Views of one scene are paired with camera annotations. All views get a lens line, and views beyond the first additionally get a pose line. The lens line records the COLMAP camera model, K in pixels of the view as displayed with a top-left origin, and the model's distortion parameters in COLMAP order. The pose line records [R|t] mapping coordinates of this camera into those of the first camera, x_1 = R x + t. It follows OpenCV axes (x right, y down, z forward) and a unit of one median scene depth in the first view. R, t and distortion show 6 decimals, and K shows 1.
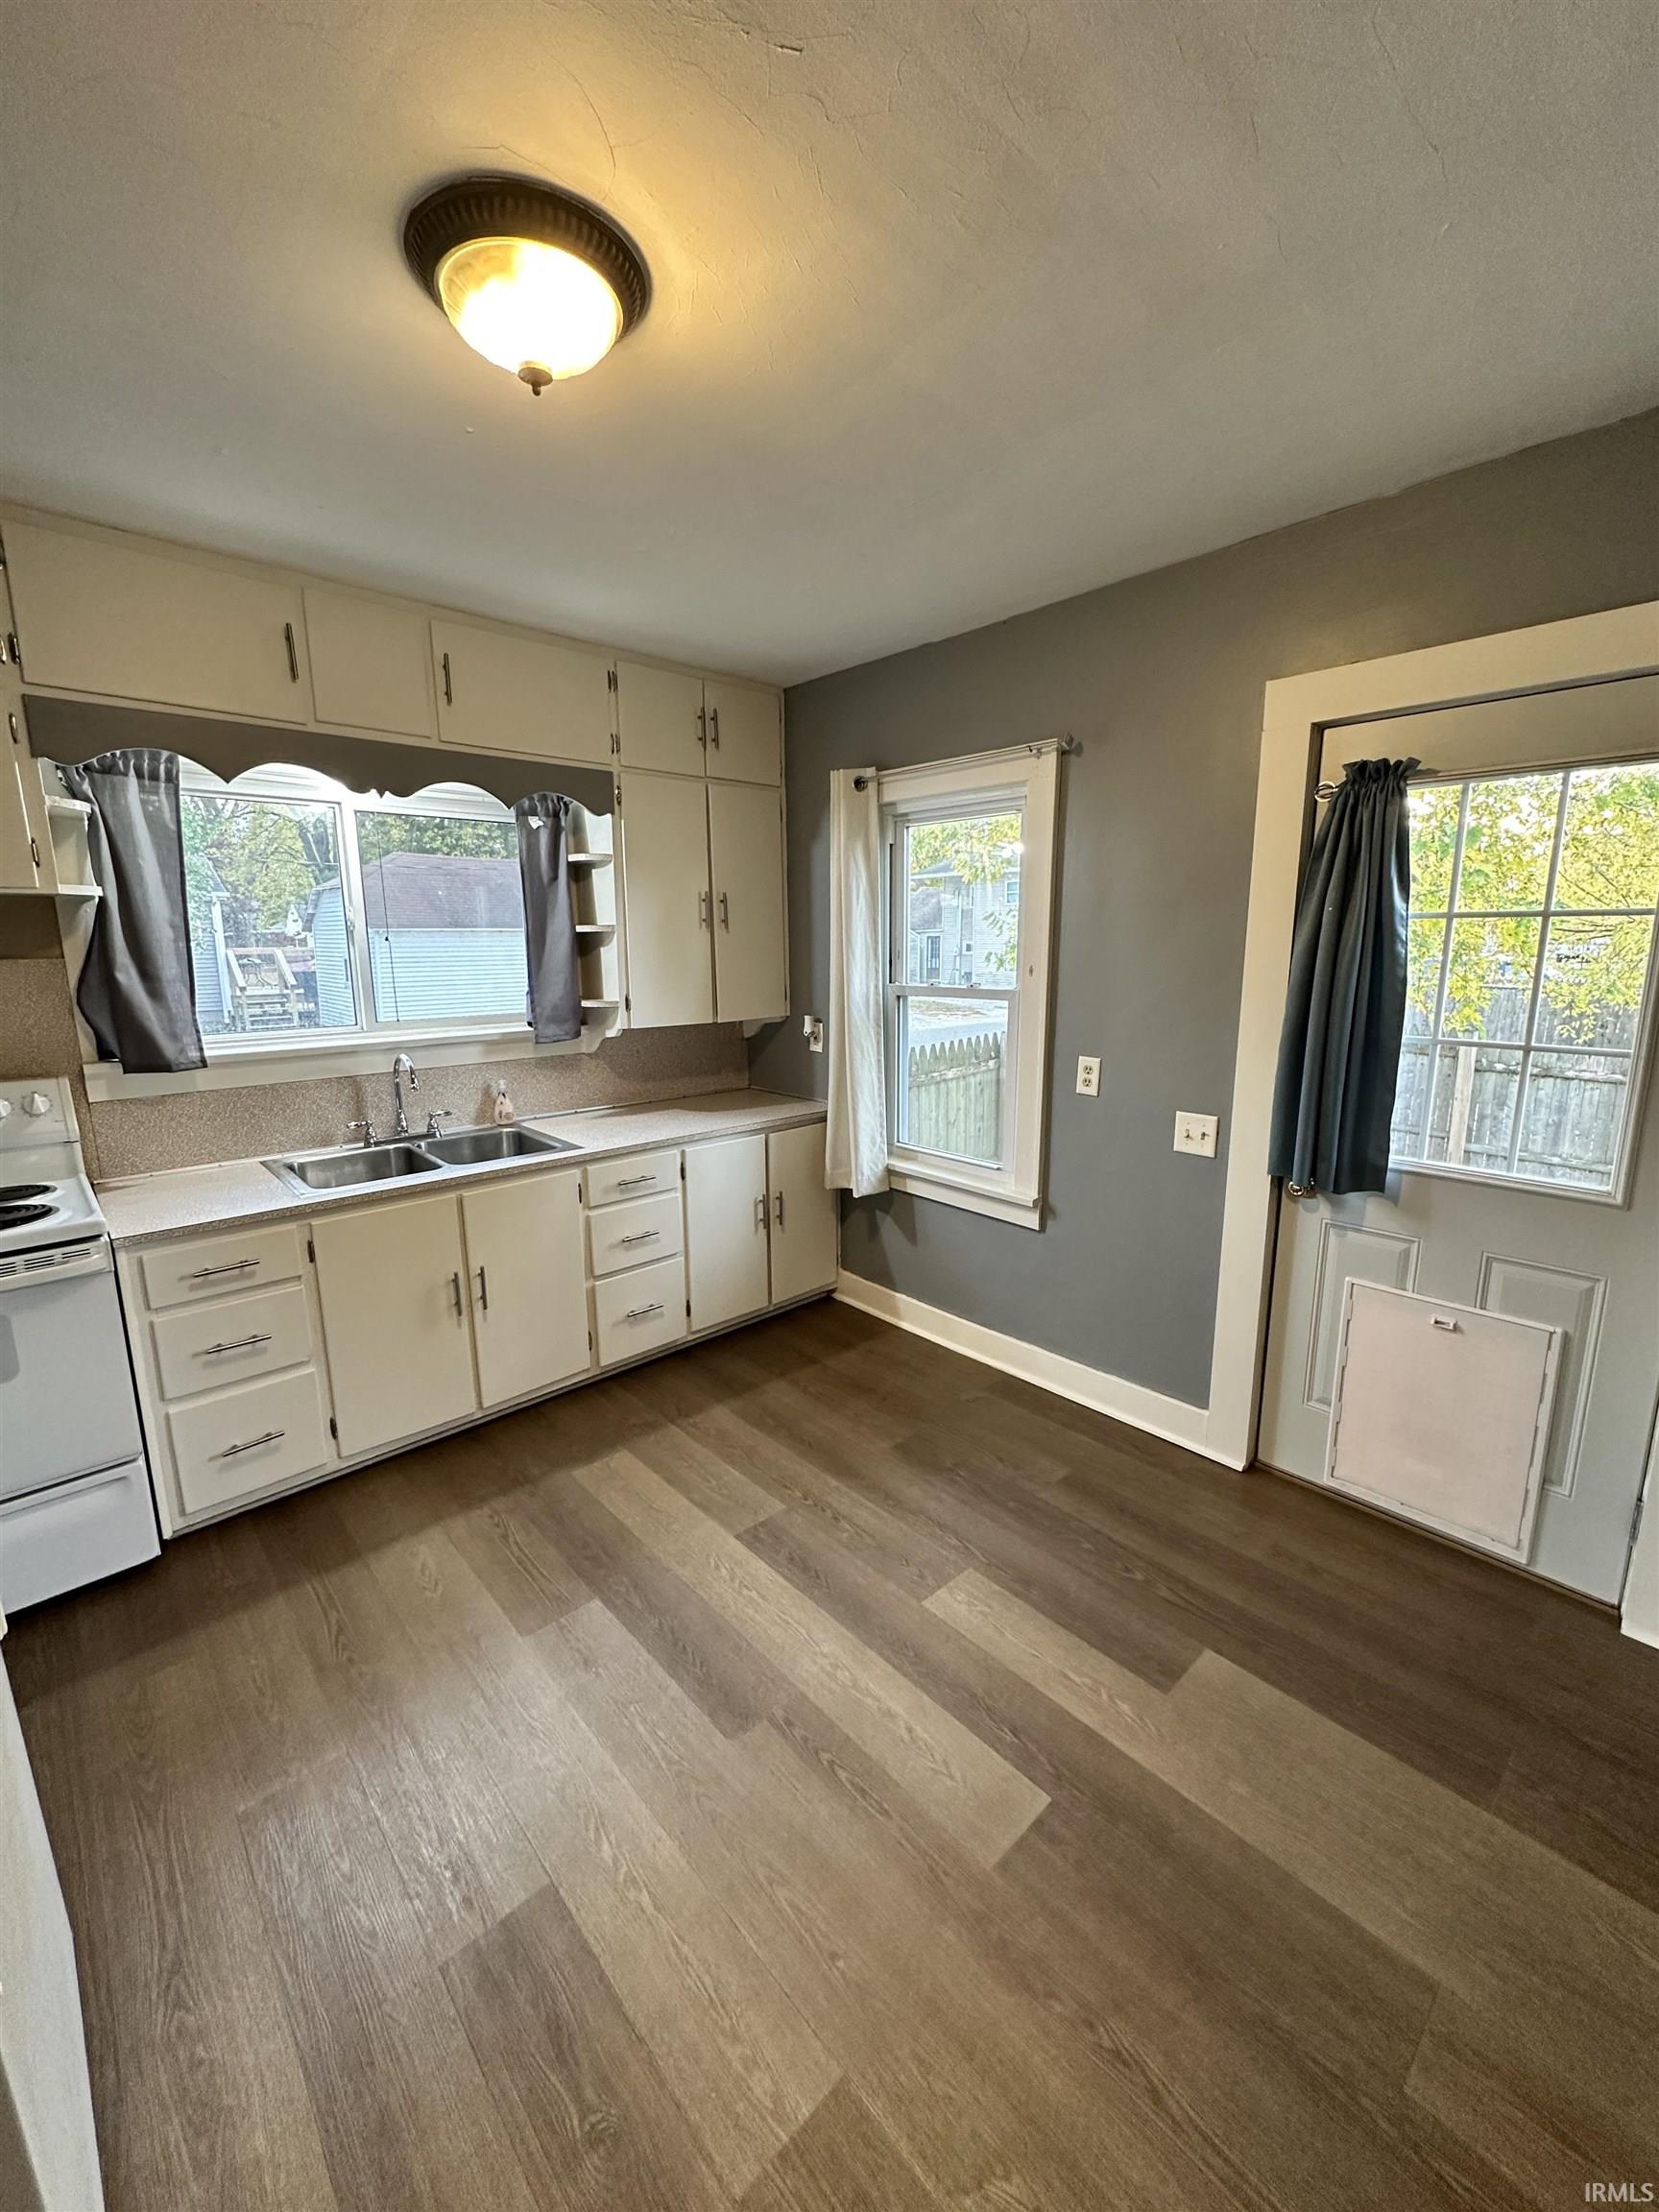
lens RADIAL K [[884.4, 0, 829.1], [0, 884.4, 1107.8], [0, 0, 1]] dist [-0.001932, 0.000302]
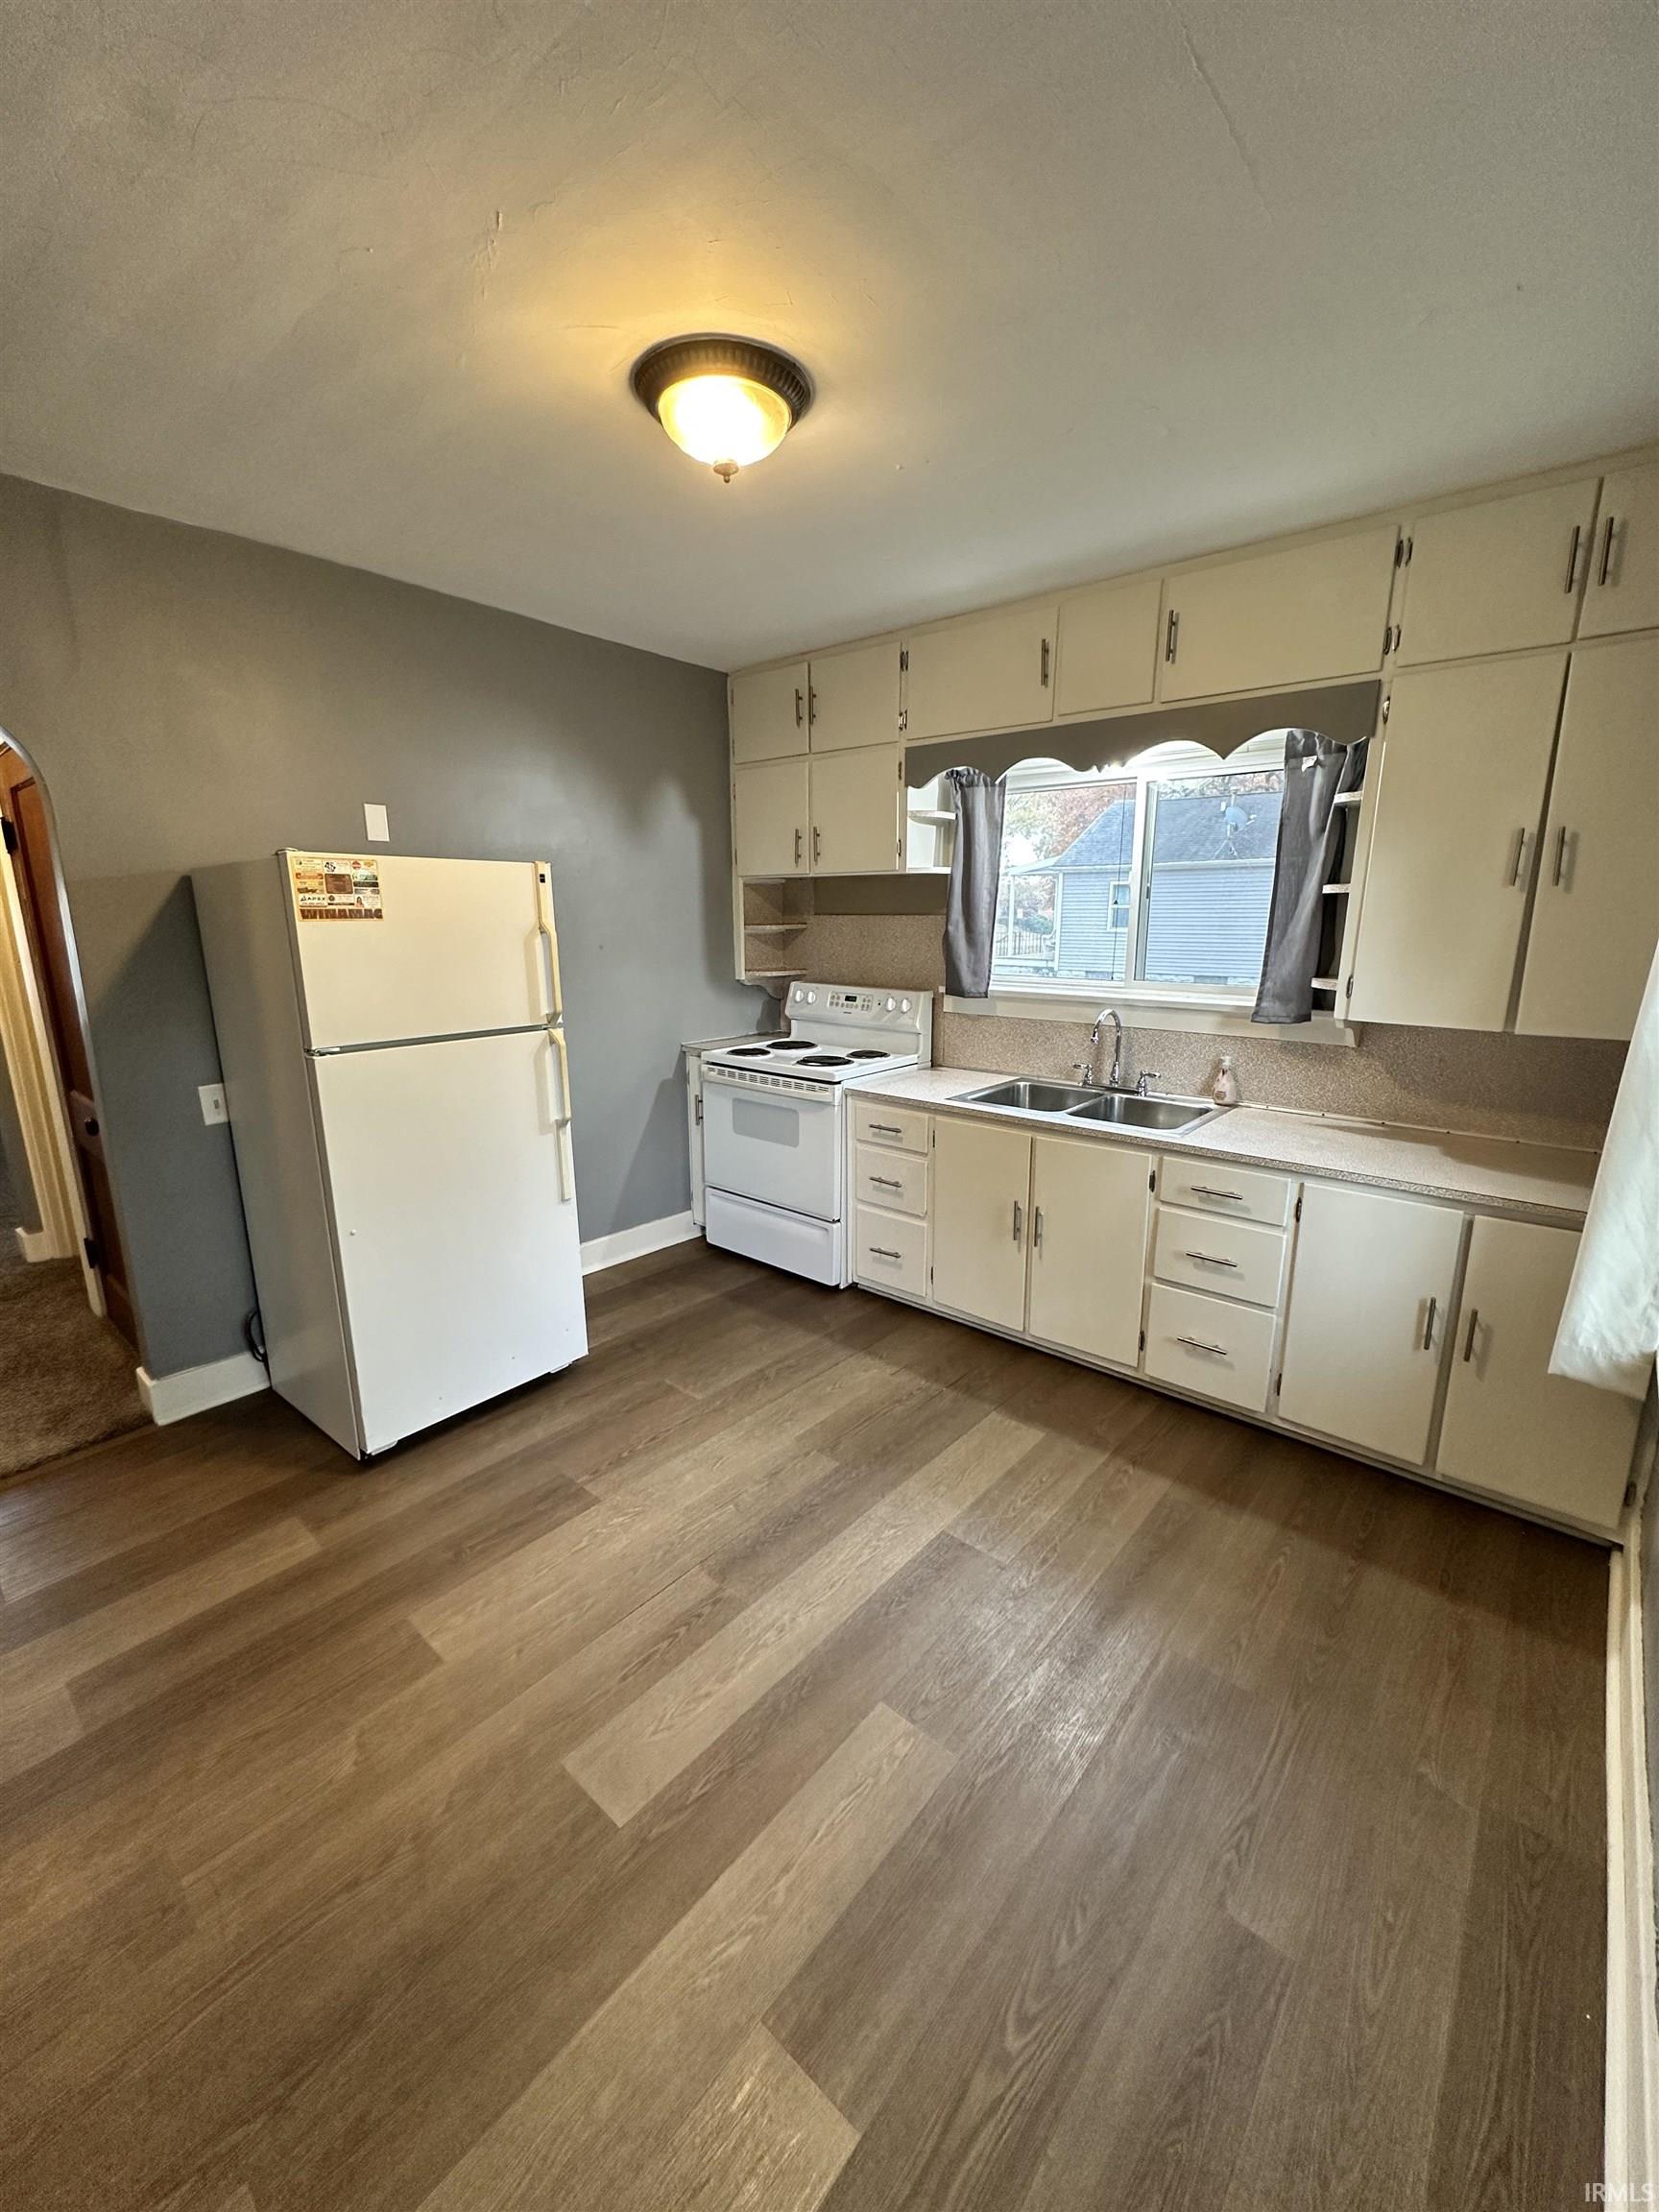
lens RADIAL K [[884.4, 0, 829.1], [0, 884.4, 1107.8], [0, 0, 1]] dist [-0.001932, 0.000302]
pose [[0.114154, 0.224902, -0.967671, 0.610570], [-0.187113, 0.961473, 0.201388, -0.109572], [0.975683, 0.158075, 0.151838, 0.575373]]
